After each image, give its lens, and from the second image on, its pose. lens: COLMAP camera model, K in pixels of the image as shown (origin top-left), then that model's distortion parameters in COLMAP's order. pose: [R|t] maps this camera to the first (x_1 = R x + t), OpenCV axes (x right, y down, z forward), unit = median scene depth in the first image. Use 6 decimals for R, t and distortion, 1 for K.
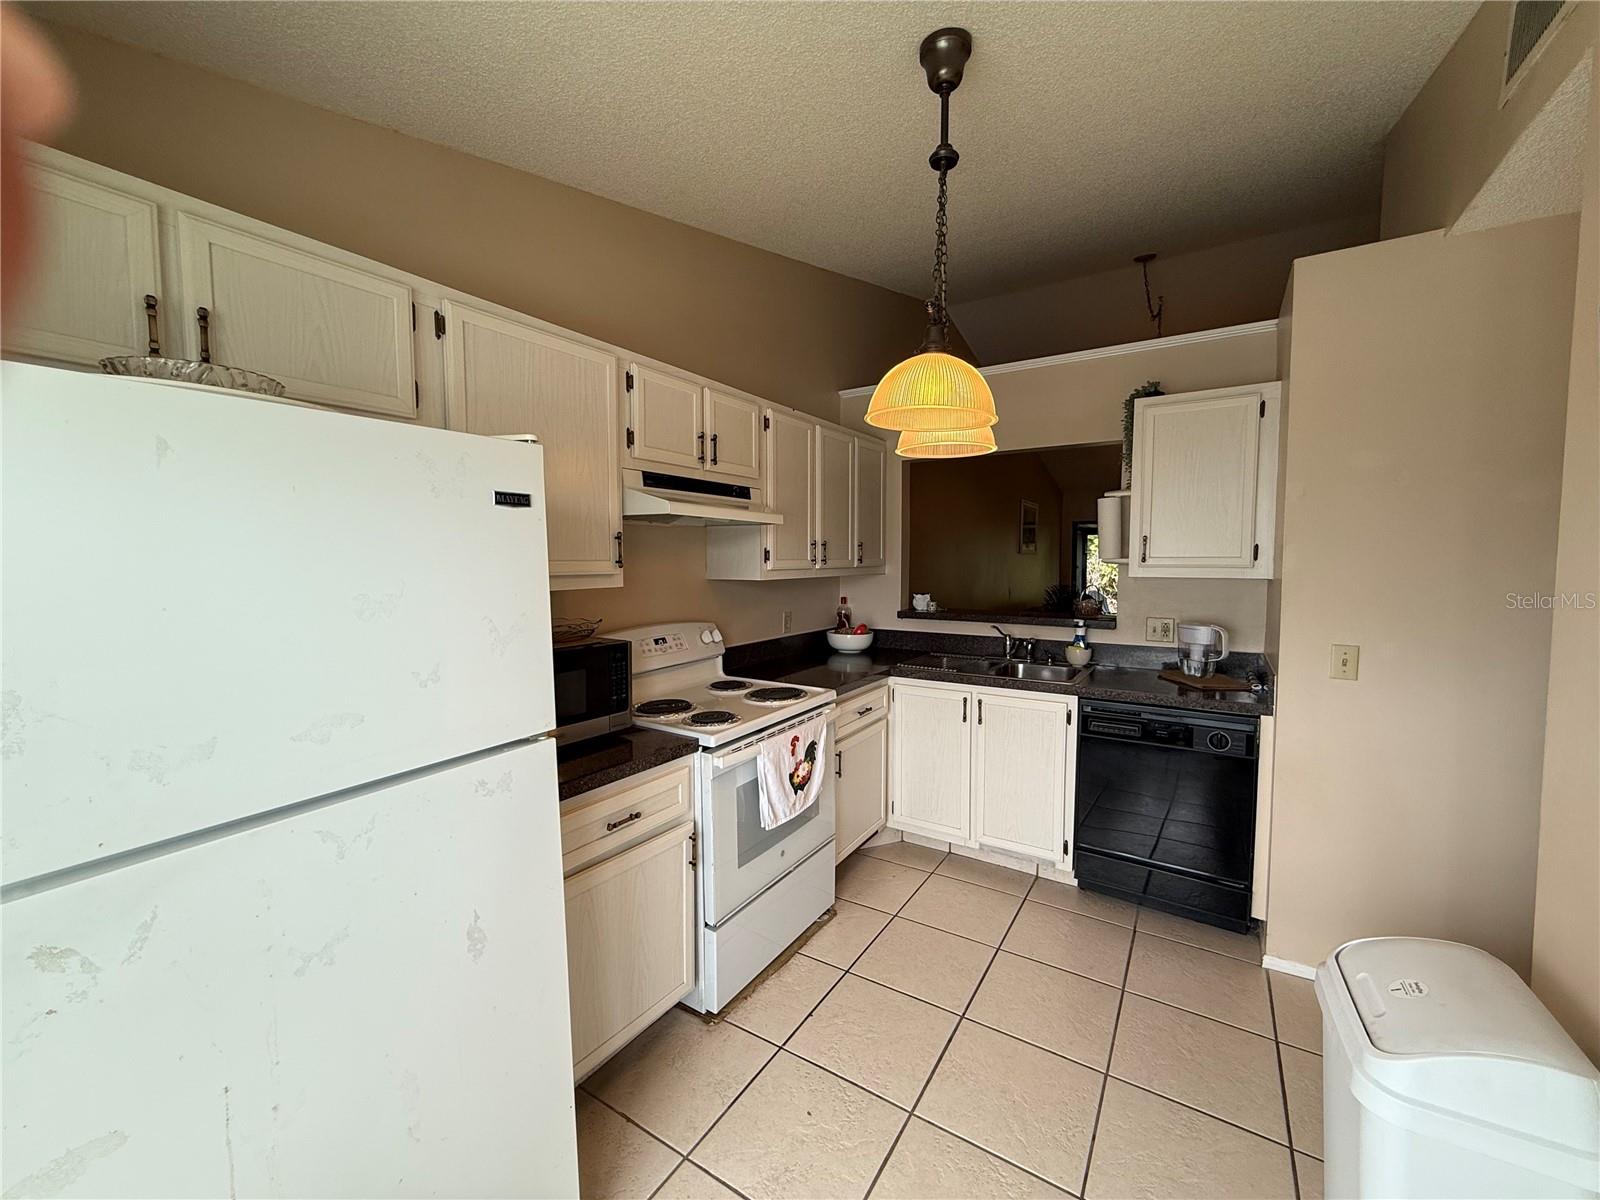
lens RADIAL K [[639.7, 0, 800.0], [0, 639.7, 600.0], [0, 0, 1]] dist [0.000135, 0.000013]
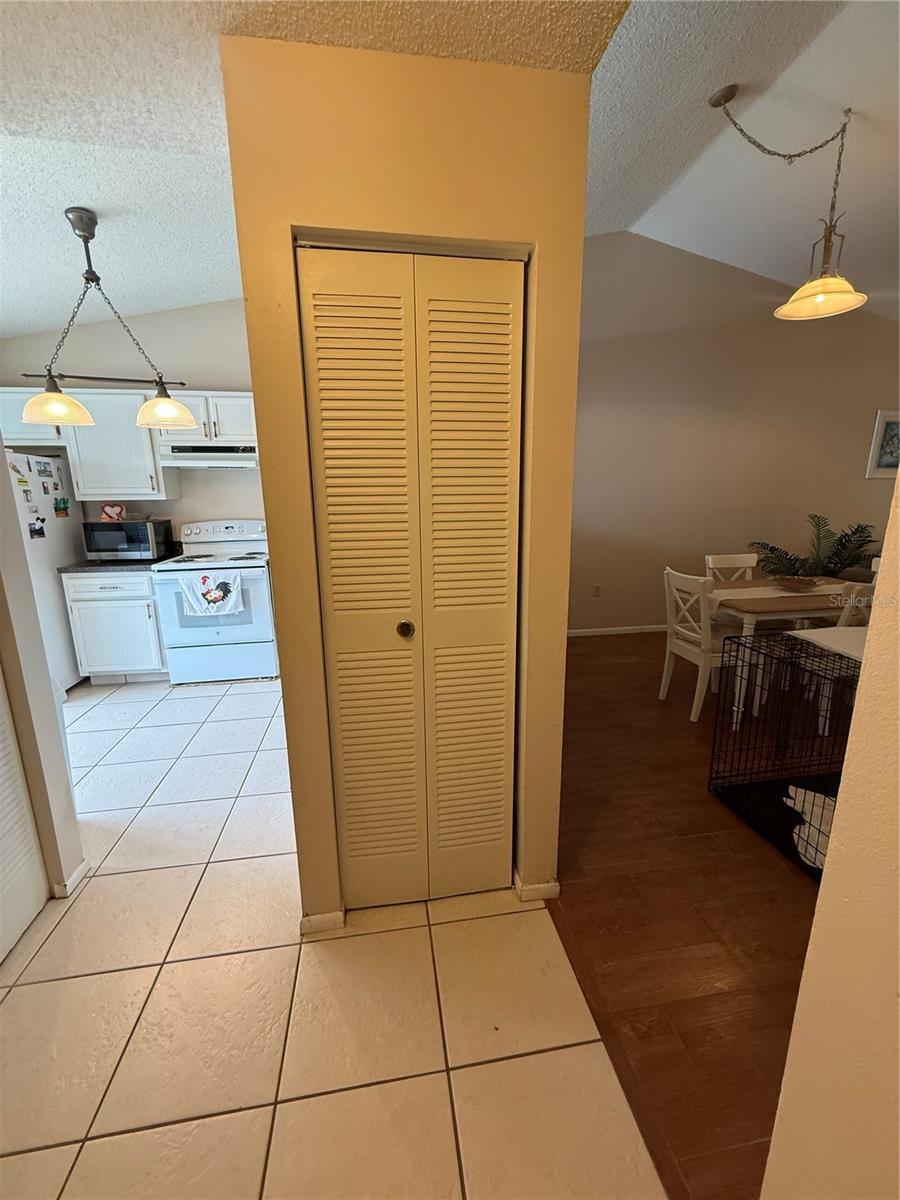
lens RADIAL K [[482.6, 0, 450.0], [0, 482.6, 600.0], [0, 0, 1]] dist [-0.000023, -0.000021]
pose [[0.662256, 0.162976, -0.731338, 1.620711], [-0.042987, 0.982714, 0.180068, -0.020522], [0.748043, -0.087813, 0.657815, 0.560033]]
